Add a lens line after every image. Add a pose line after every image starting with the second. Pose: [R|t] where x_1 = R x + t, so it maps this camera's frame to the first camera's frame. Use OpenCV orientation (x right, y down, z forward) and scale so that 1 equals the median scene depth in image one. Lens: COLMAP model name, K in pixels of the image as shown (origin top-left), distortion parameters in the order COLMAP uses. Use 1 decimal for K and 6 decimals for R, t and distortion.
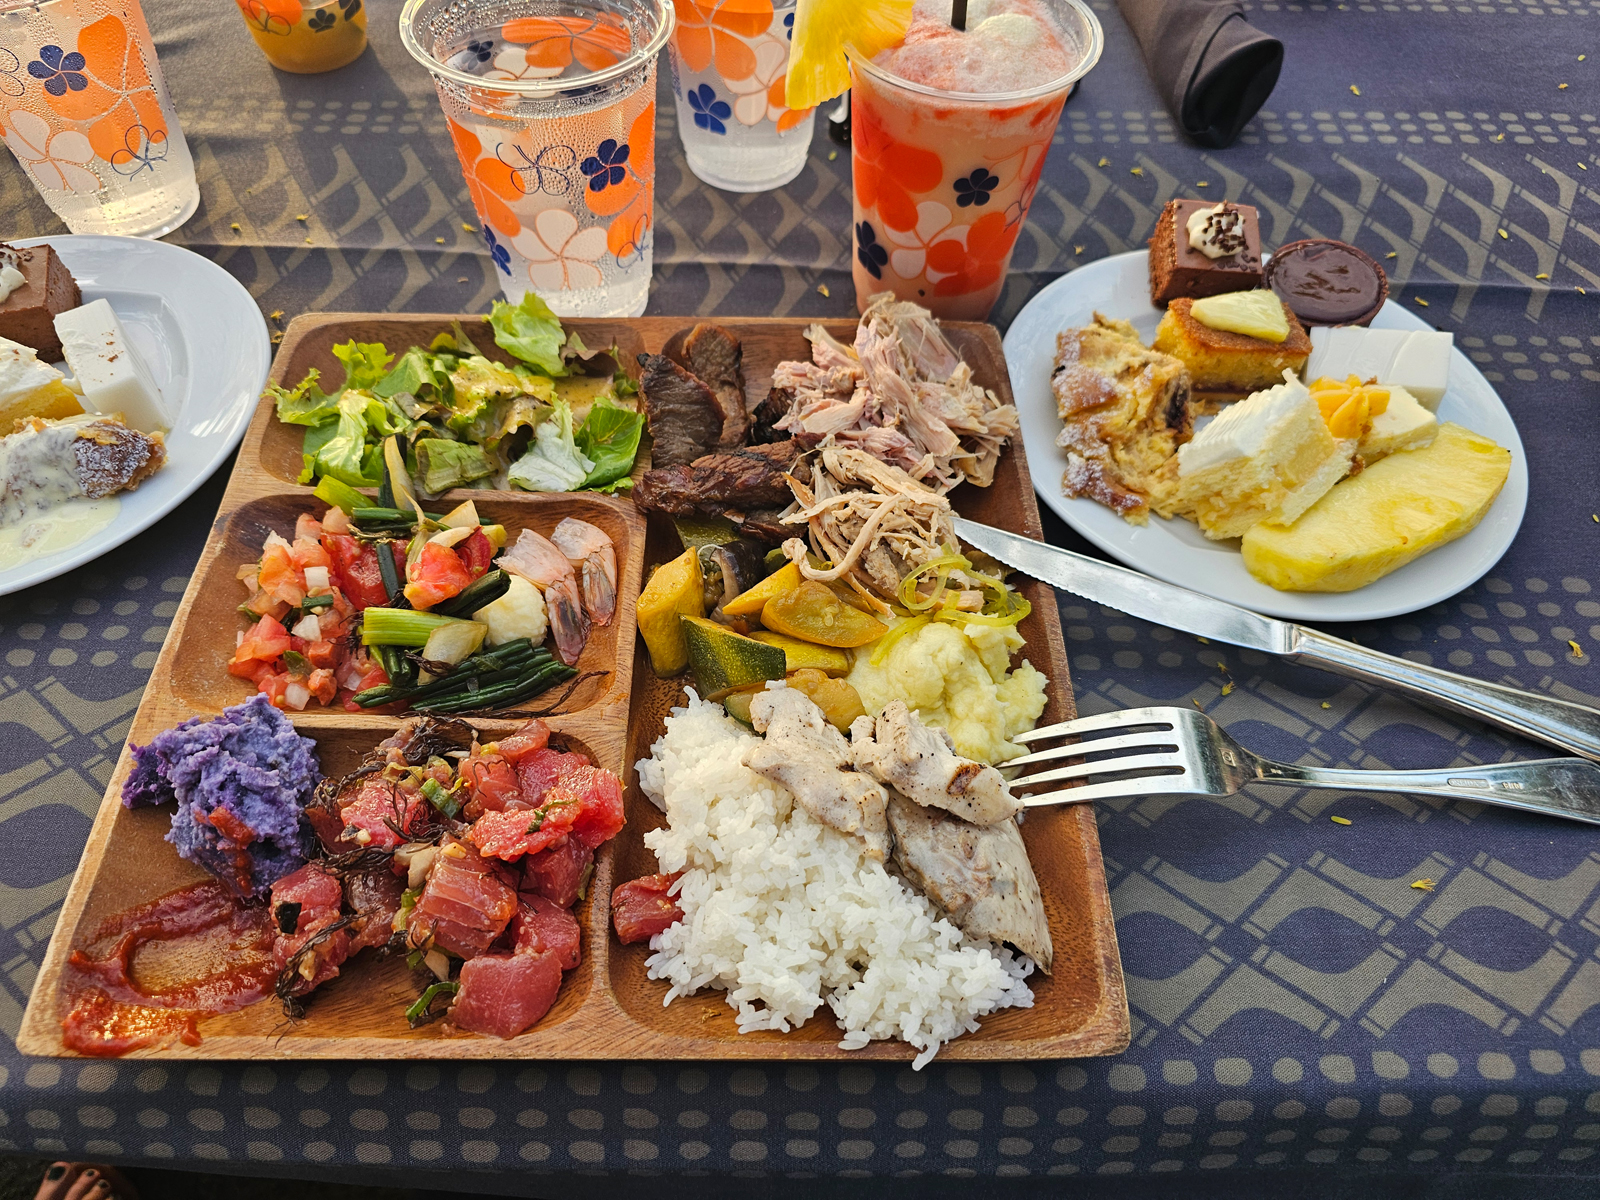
lens RADIAL K [[1093.8, 0, 800.0], [0, 1093.8, 600.0], [0, 0, 1]] dist [0.083488, -0.154794]
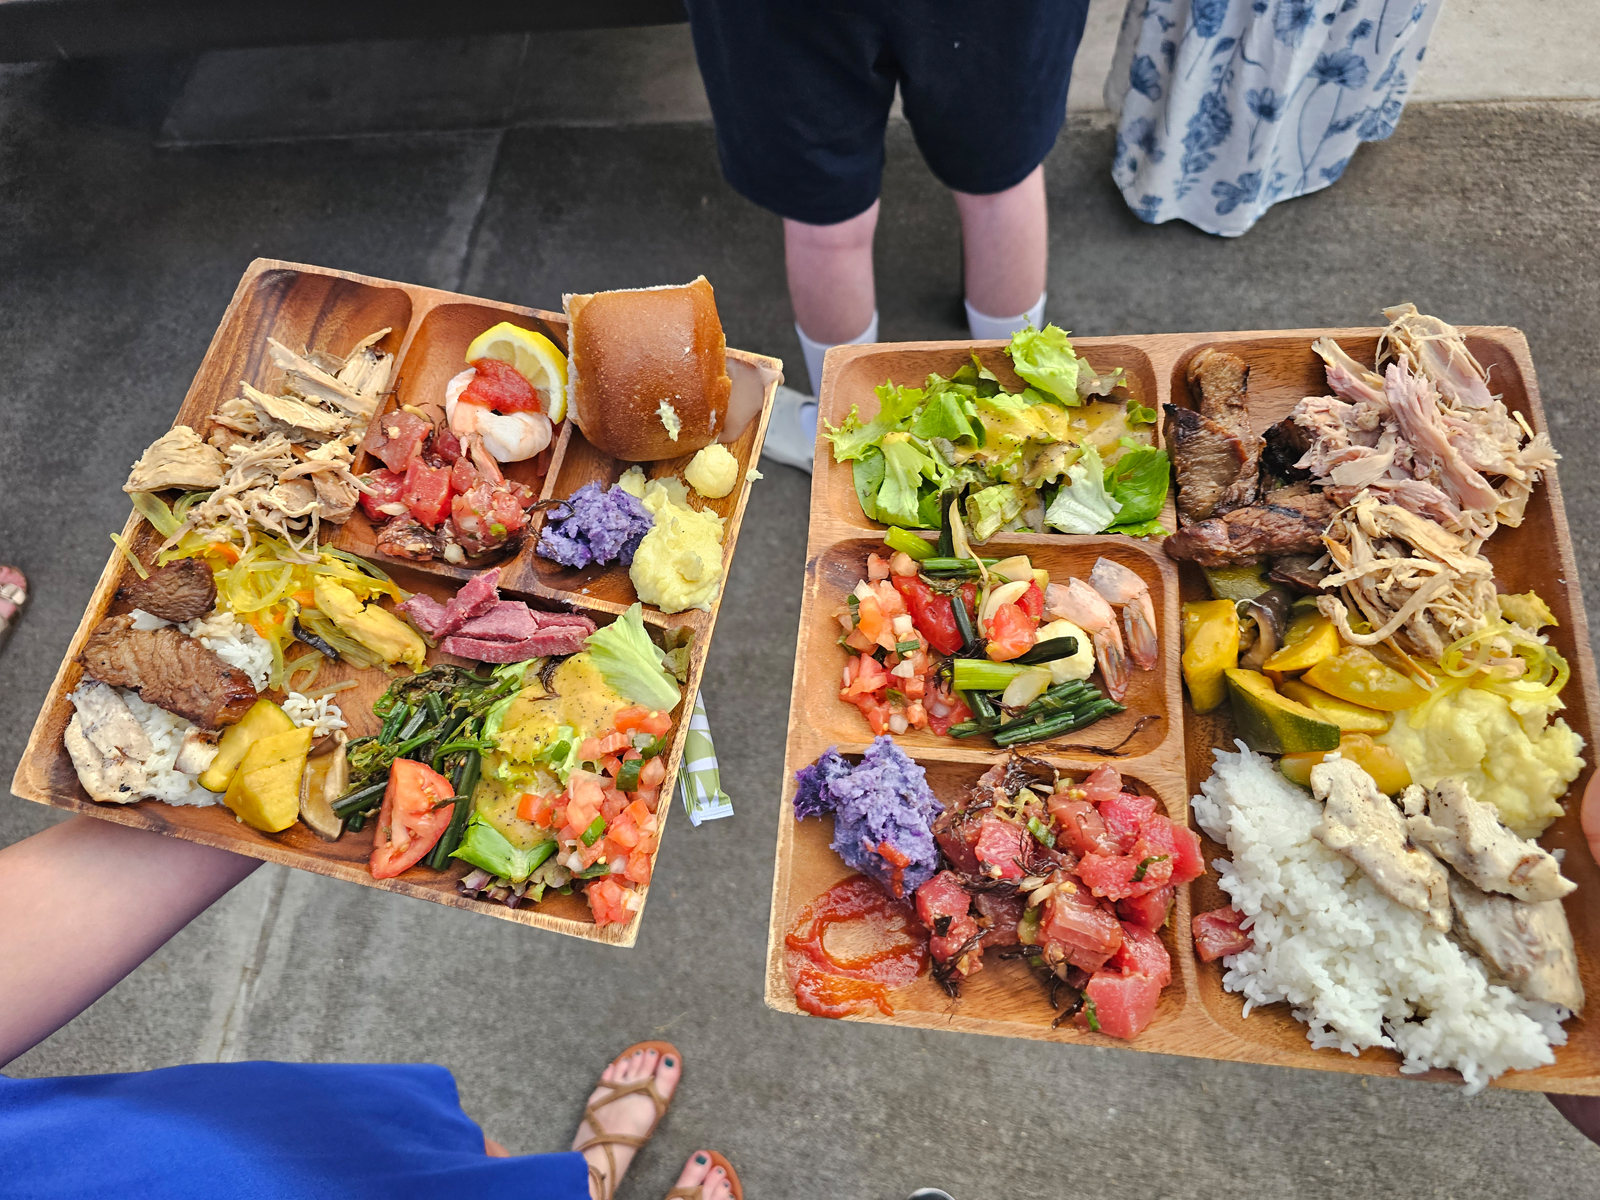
lens RADIAL K [[1076.6, 0, 800.0], [0, 1076.6, 600.0], [0, 0, 1]] dist [-0.024893, -0.004804]
pose [[0.968122, 0.011290, -0.250225, -0.260925], [0.049224, 0.970928, 0.234257, -0.342034], [0.245596, -0.239106, 0.939421, -0.140869]]
